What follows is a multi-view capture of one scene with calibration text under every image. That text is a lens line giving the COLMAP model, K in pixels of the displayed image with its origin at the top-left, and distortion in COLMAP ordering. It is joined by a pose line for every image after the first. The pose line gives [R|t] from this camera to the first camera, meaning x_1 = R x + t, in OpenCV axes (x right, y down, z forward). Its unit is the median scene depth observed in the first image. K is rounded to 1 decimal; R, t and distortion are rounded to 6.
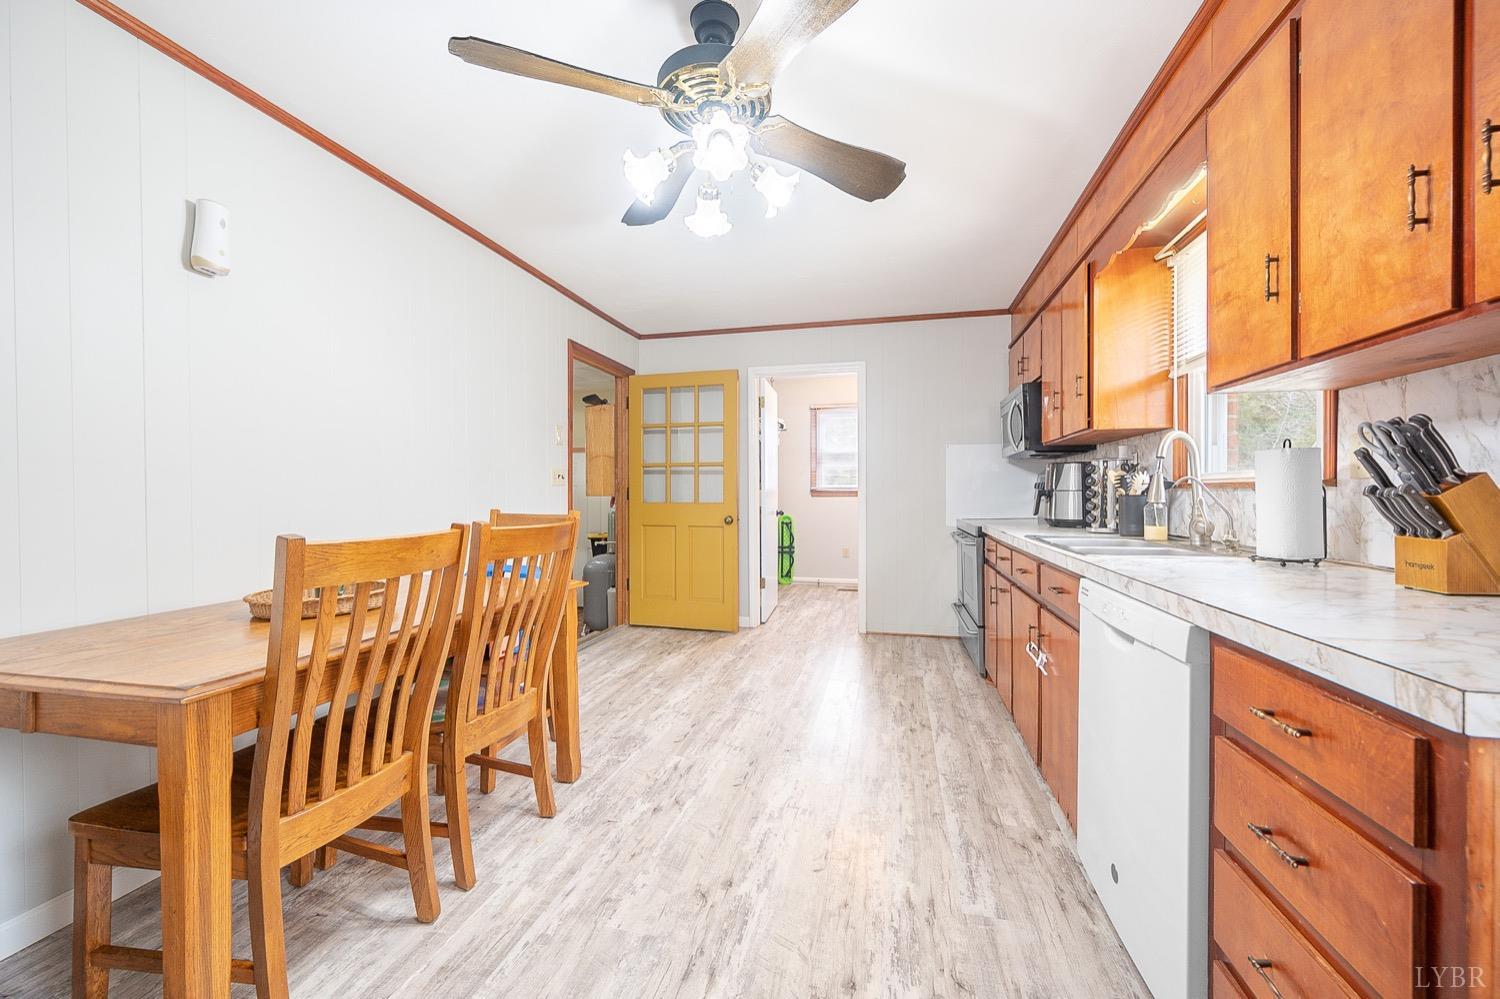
lens RADIAL K [[588.4, 0, 752.0], [0, 588.4, 498.2], [0, 0, 1]] dist [-0.006142, 0.000633]
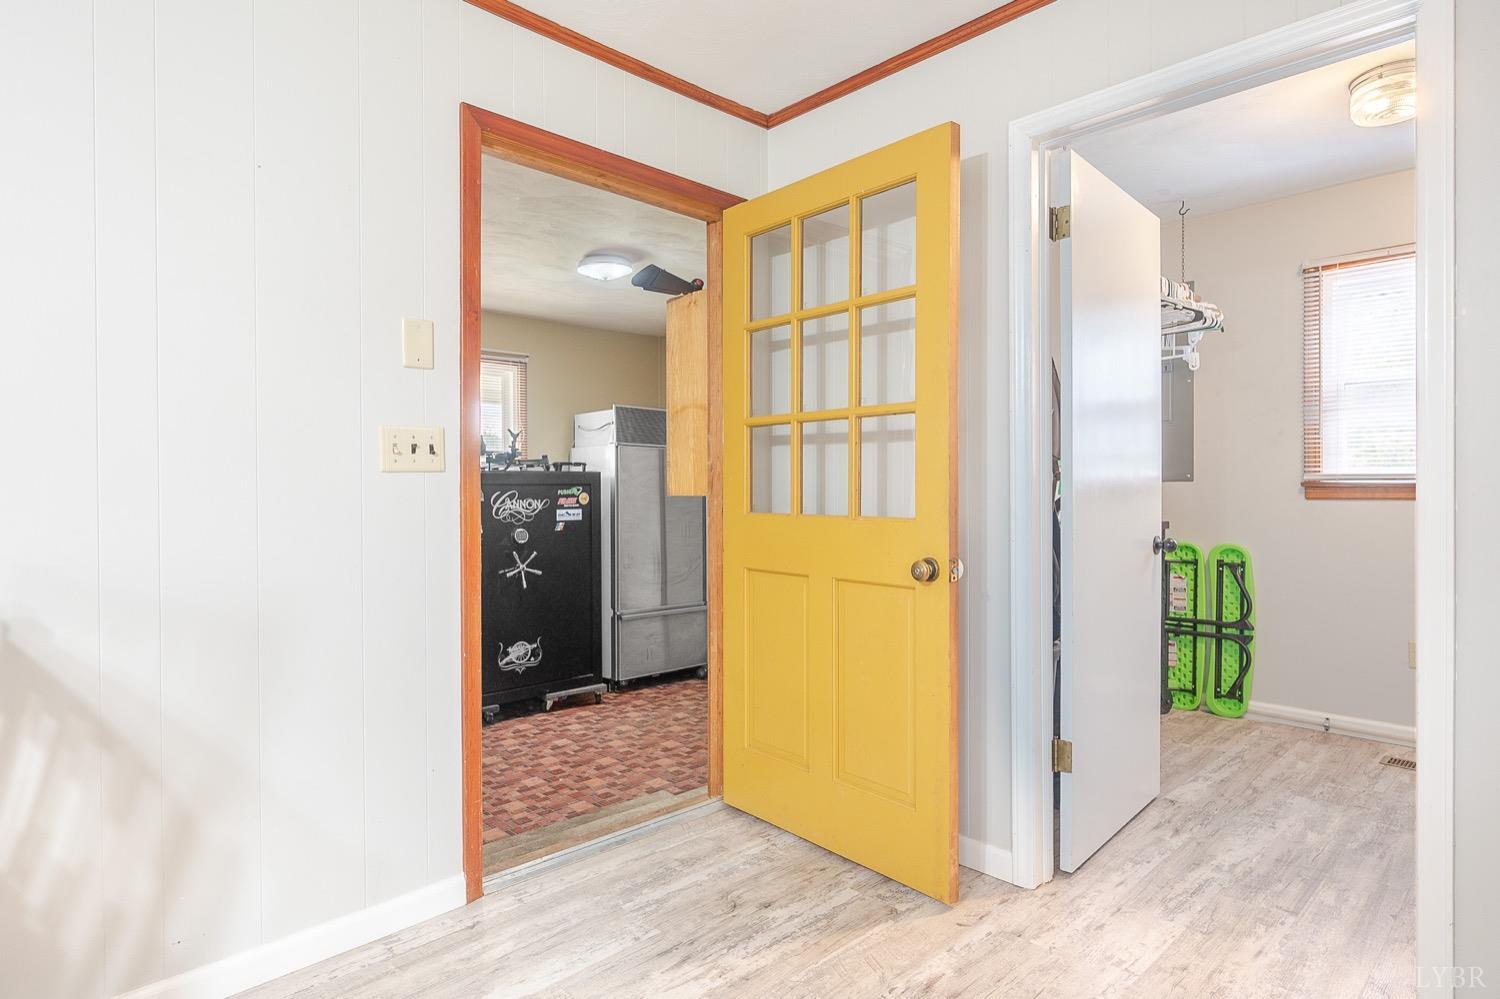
lens RADIAL K [[817.3, 0, 752.2], [0, 817.3, 493.8], [0, 0, 1]] dist [-0.001549, 0.000286]
pose [[0.843233, 0.002694, -0.537542, 0.101471], [-0.004924, 0.999984, -0.002713, -0.004150], [0.537526, 0.004935, 0.843233, 0.429863]]
